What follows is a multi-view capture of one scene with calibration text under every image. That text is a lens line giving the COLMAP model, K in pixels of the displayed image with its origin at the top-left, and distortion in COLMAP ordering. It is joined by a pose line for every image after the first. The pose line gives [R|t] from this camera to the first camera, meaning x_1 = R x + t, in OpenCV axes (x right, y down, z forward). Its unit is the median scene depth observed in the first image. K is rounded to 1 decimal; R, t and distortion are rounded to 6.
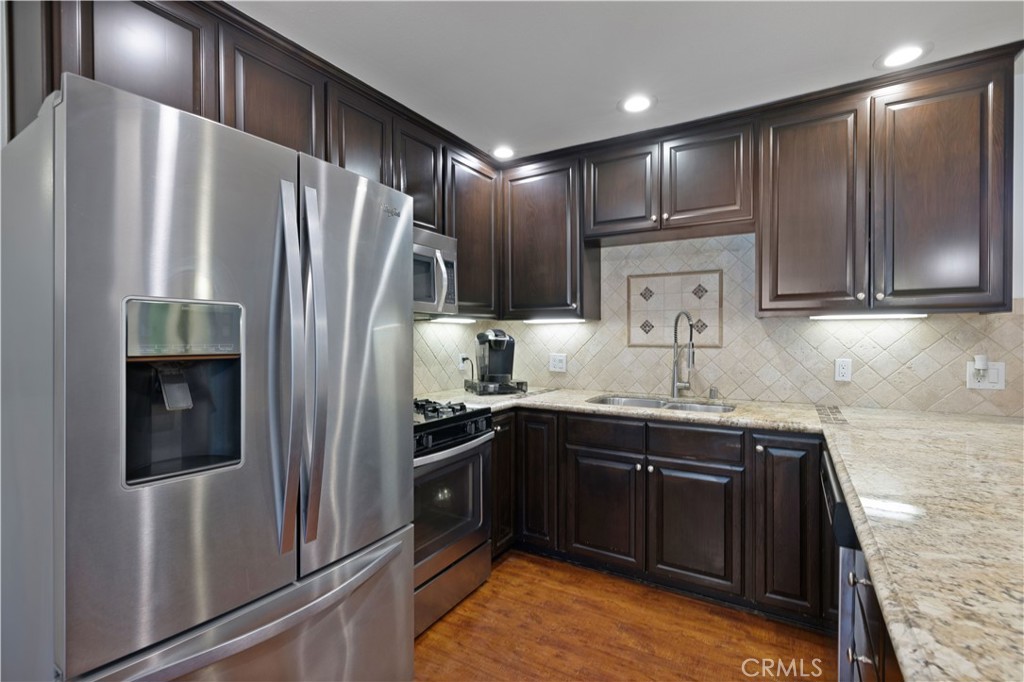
lens RADIAL K [[467.8, 0, 510.5], [0, 467.8, 340.5], [0, 0, 1]] dist [0.004970, 0.000420]
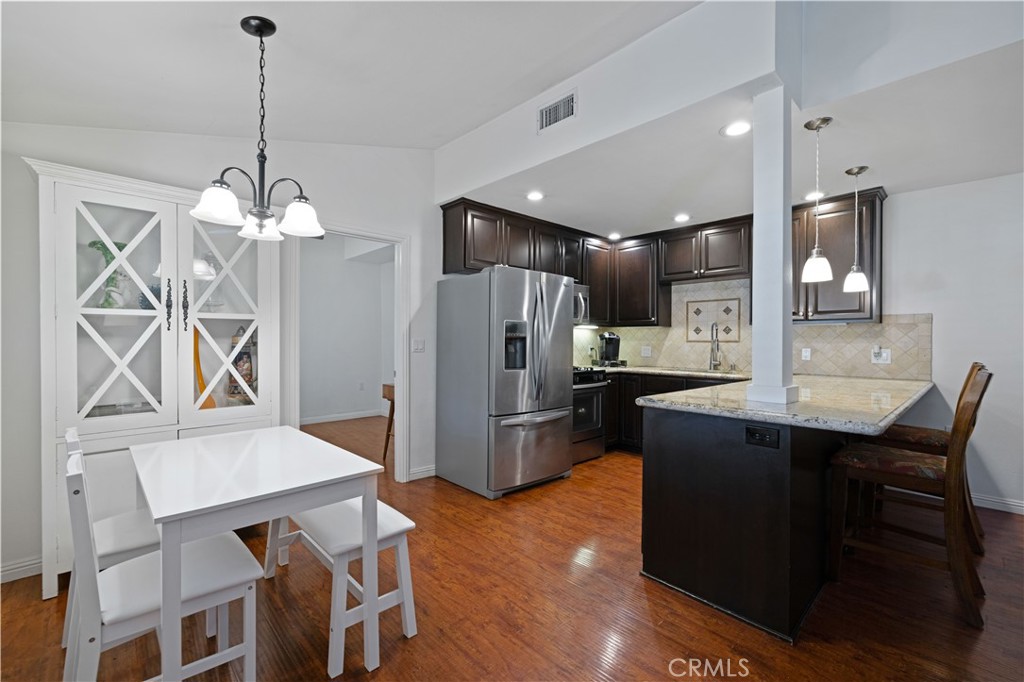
lens RADIAL K [[434.0, 0, 507.8], [0, 434.0, 343.6], [0, 0, 1]] dist [0.004474, 0.000867]
pose [[0.961841, 0.008778, -0.273470, 0.057520], [-0.010758, 0.999926, -0.005742, 0.040564], [0.273399, 0.008464, 0.961864, -0.836615]]
